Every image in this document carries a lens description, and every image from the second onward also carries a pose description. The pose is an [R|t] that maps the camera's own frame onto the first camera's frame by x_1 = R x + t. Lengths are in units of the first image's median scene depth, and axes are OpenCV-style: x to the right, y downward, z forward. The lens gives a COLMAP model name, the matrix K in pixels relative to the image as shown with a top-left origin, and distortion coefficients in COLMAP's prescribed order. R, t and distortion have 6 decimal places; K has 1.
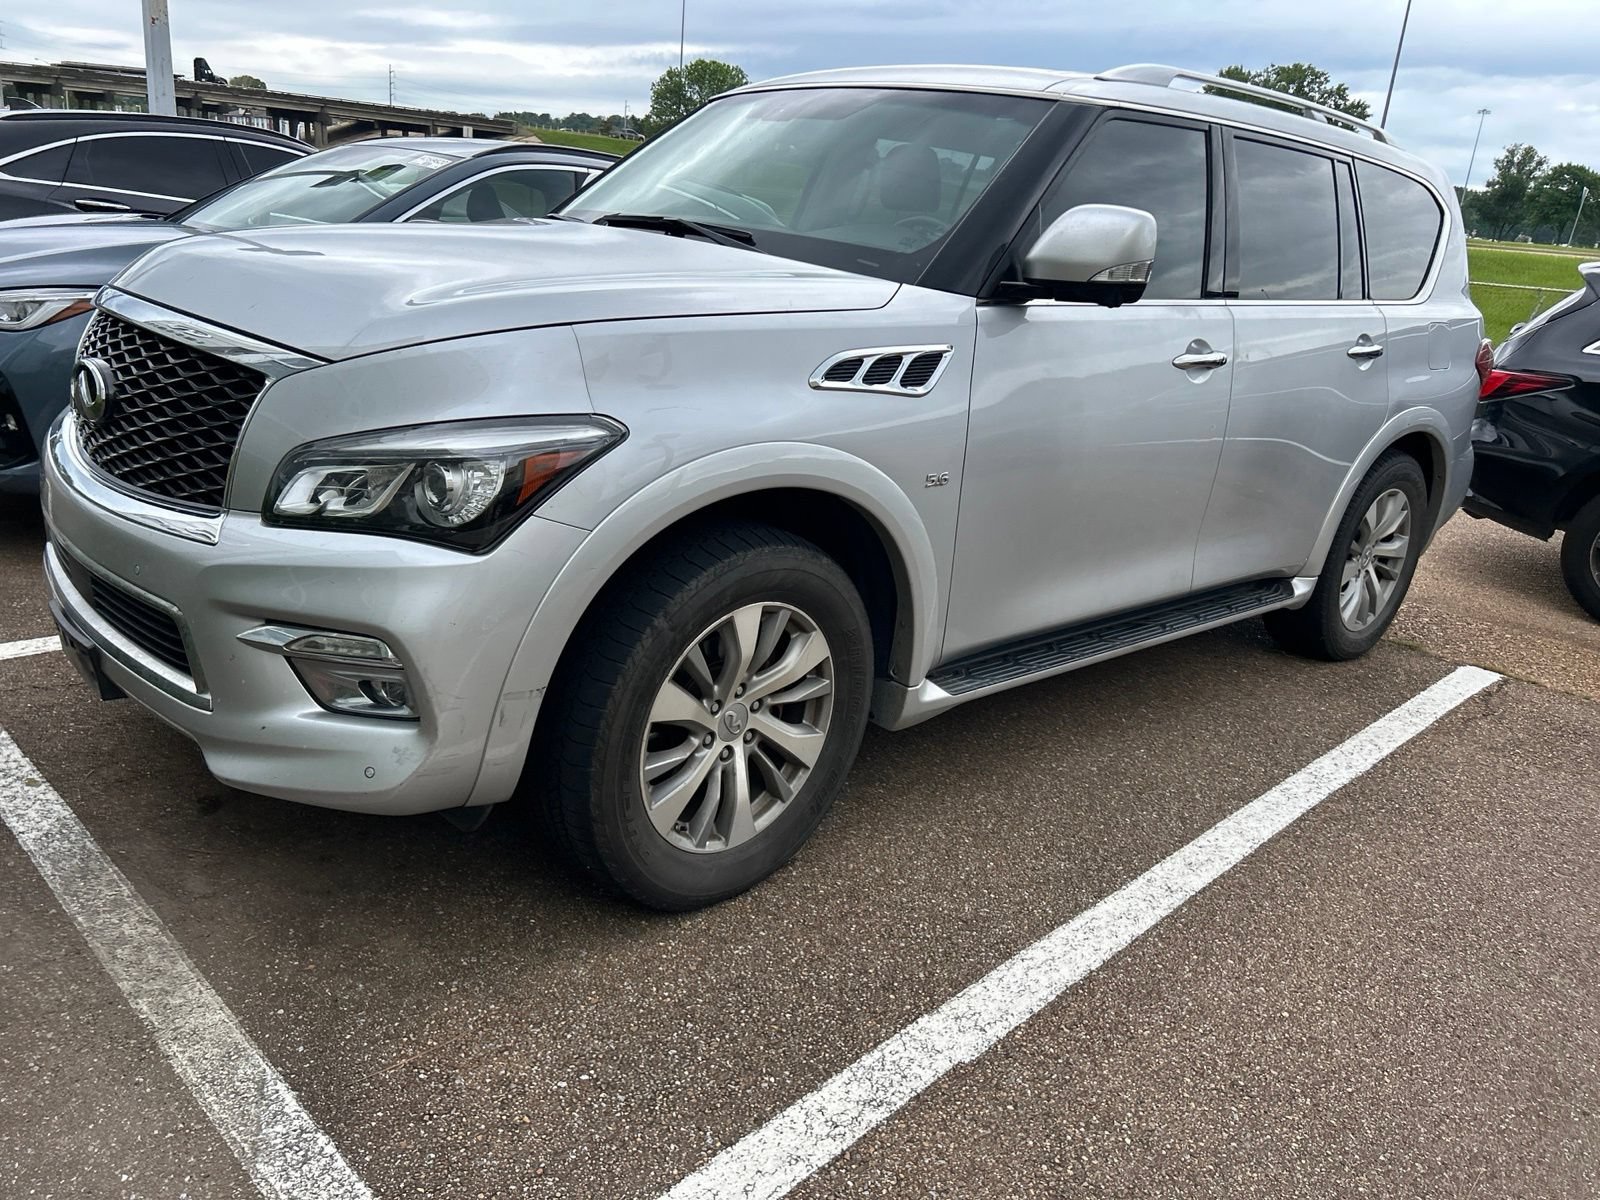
lens RADIAL K [[1185.2, 0, 799.1], [0, 1185.2, 585.7], [0, 0, 1]] dist [0.040802, -0.043940]
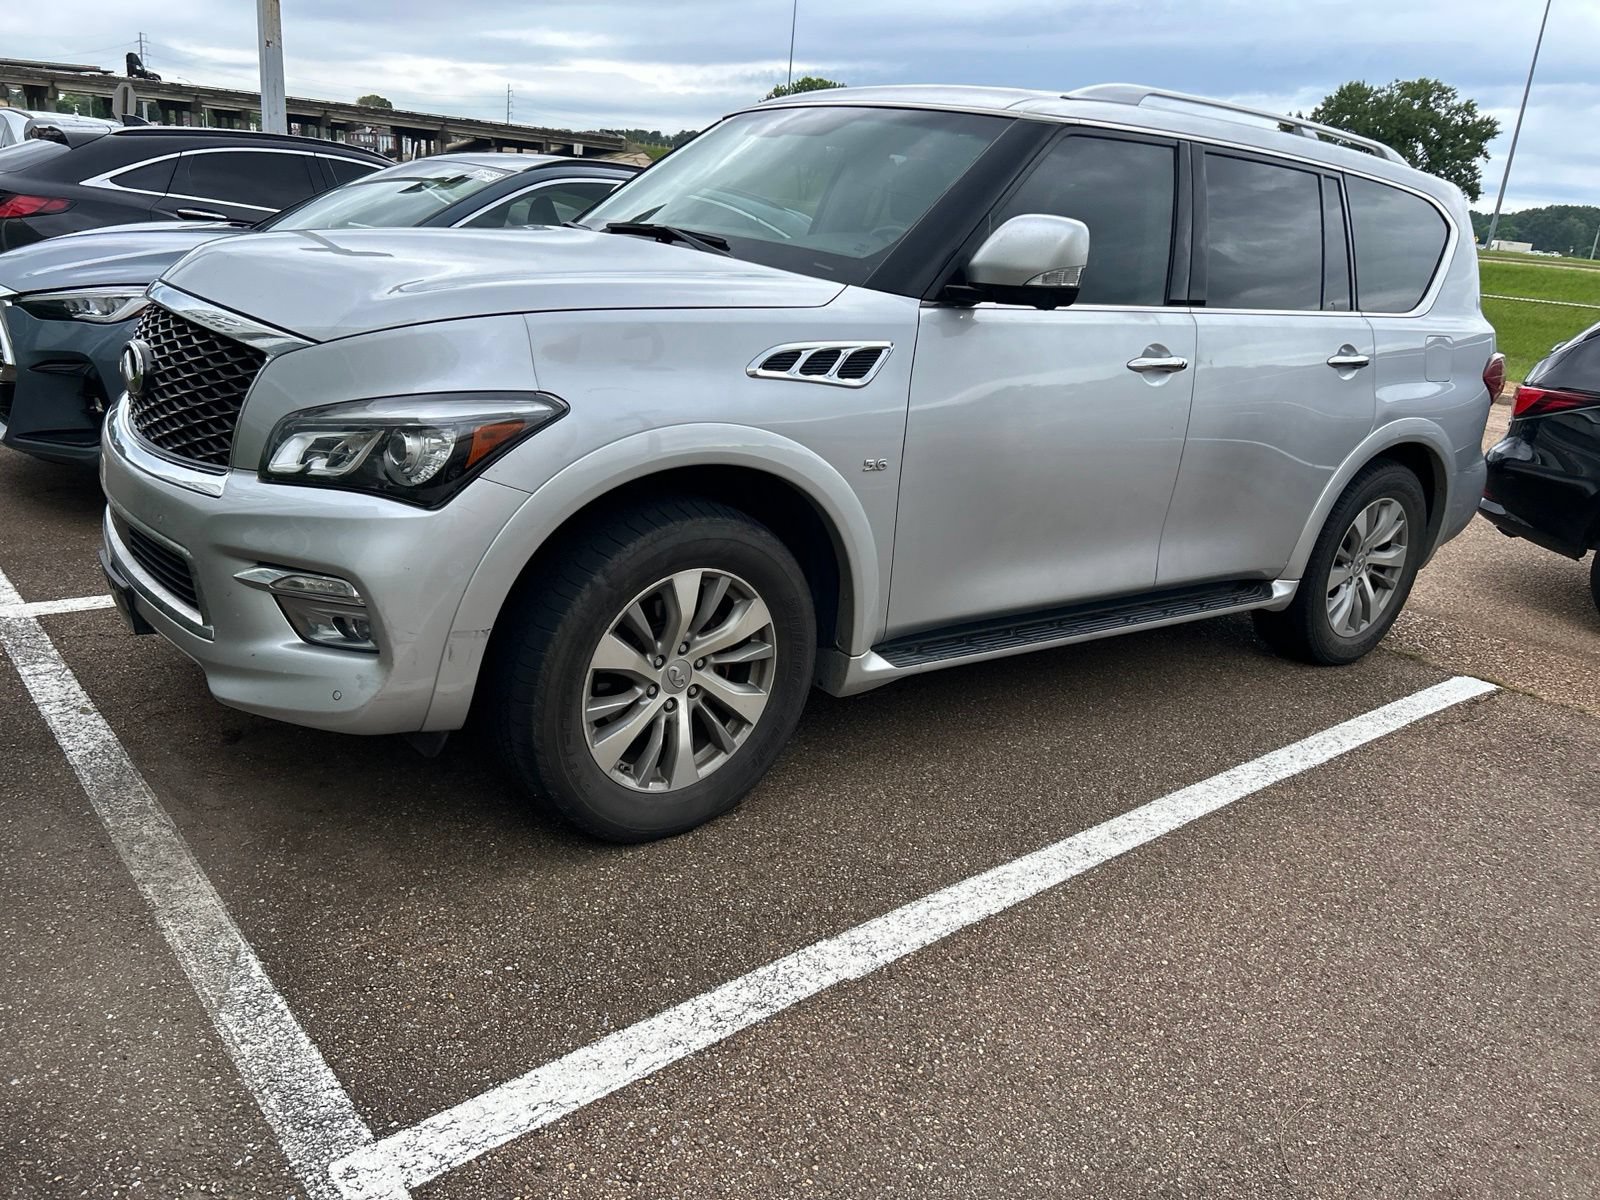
lens RADIAL K [[1183.9, 0, 793.8], [0, 1183.9, 594.0], [0, 0, 1]] dist [0.042596, -0.044258]
pose [[0.996052, 0.032110, -0.082759, 0.149233], [-0.032623, 0.999456, -0.004857, 0.041170], [0.082558, 0.007537, 0.996558, -0.103711]]
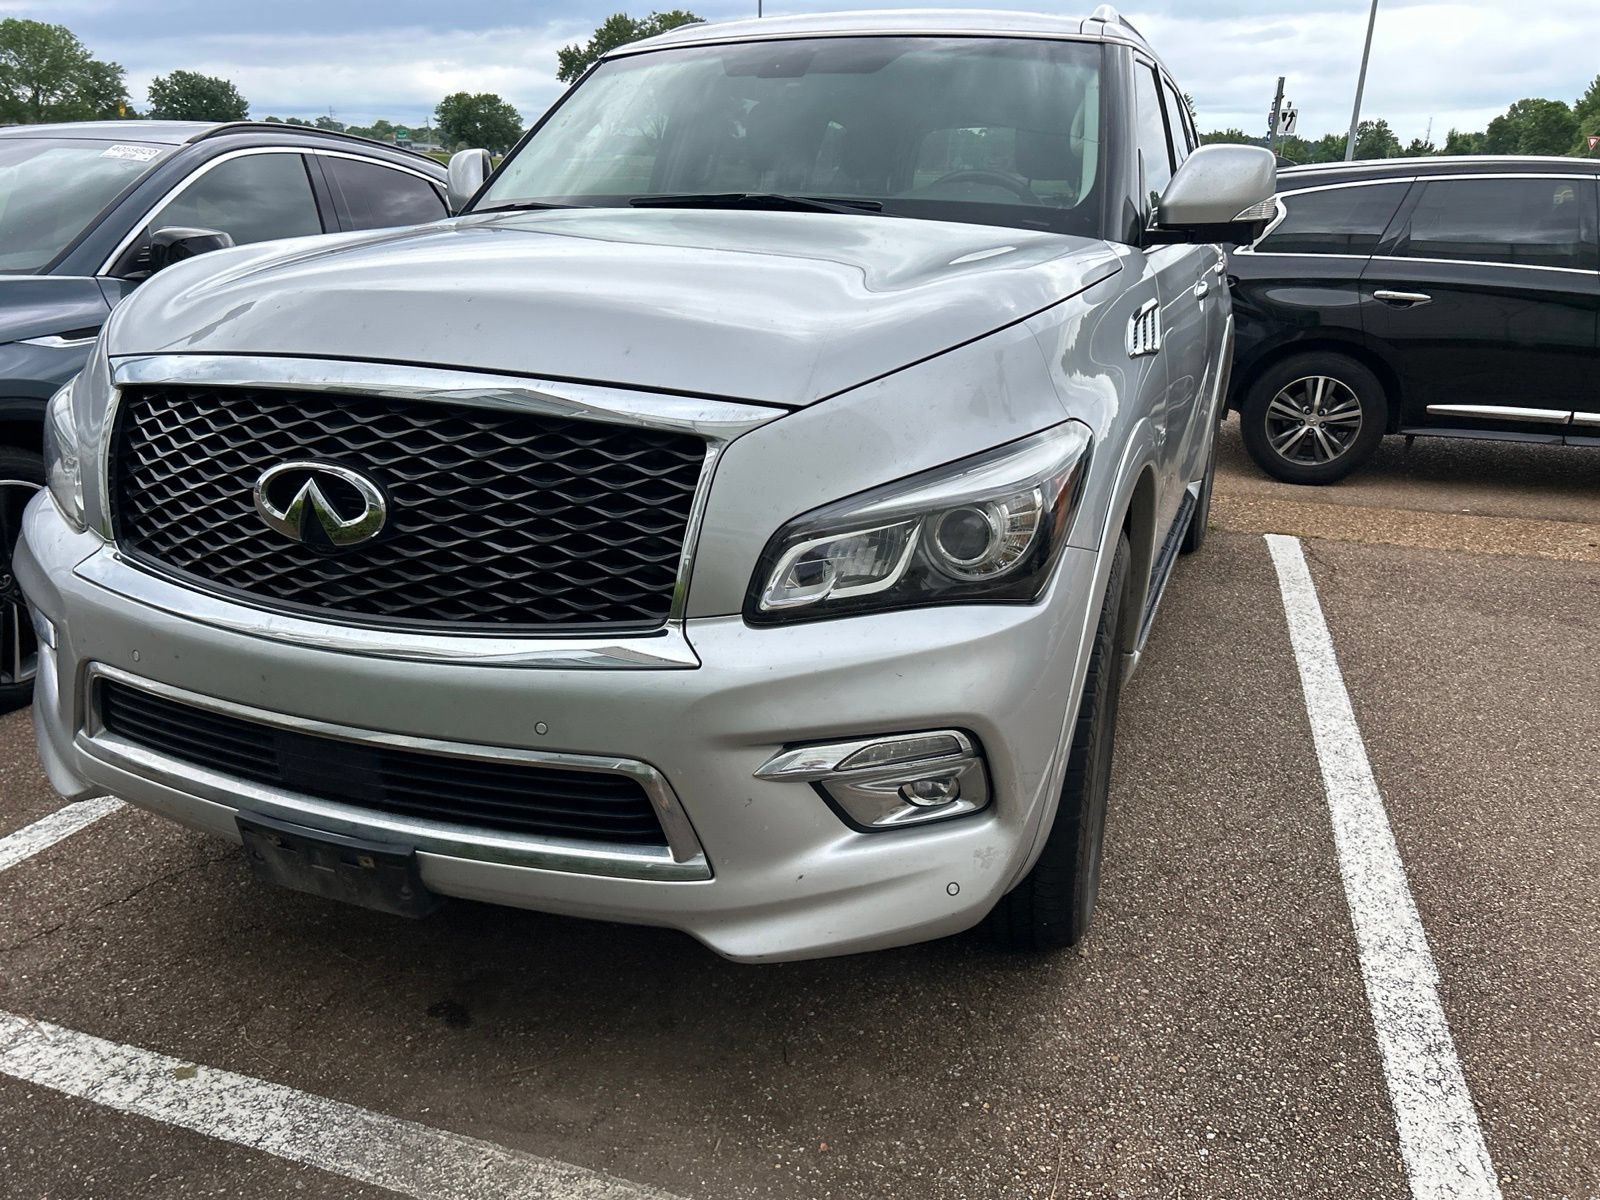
lens RADIAL K [[1185.0, 0, 793.9], [0, 1185.0, 612.5], [0, 0, 1]] dist [0.064626, -0.070731]
pose [[0.892813, -0.218297, 0.393994, -0.626710], [0.198087, 0.975874, 0.091820, -0.108731], [-0.404533, -0.003933, 0.914515, 0.242689]]
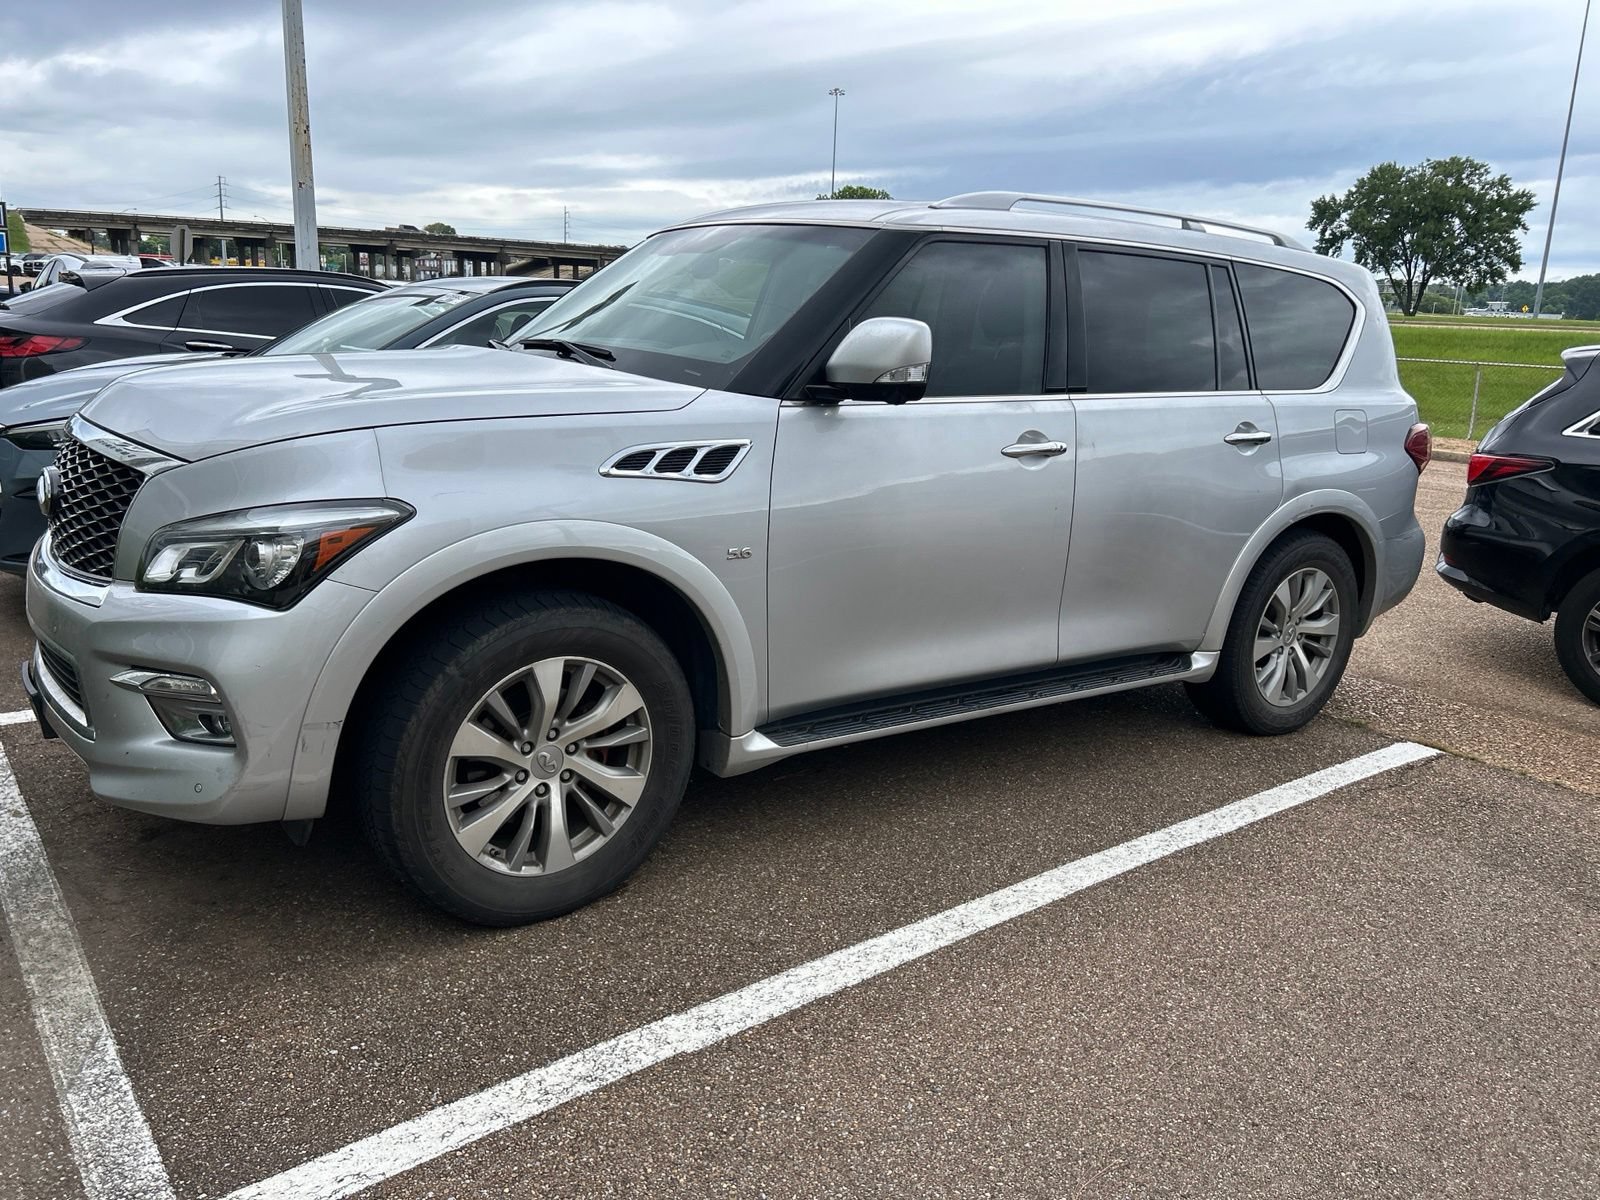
lens RADIAL K [[1185.1, 0, 809.2], [0, 1185.1, 582.2], [0, 0, 1]] dist [0.042288, -0.045129]
pose [[0.992310, -0.012043, -0.123190, 0.358971], [0.000604, 0.995715, -0.092477, 0.049696], [0.123776, 0.091691, 0.988065, -0.142596]]
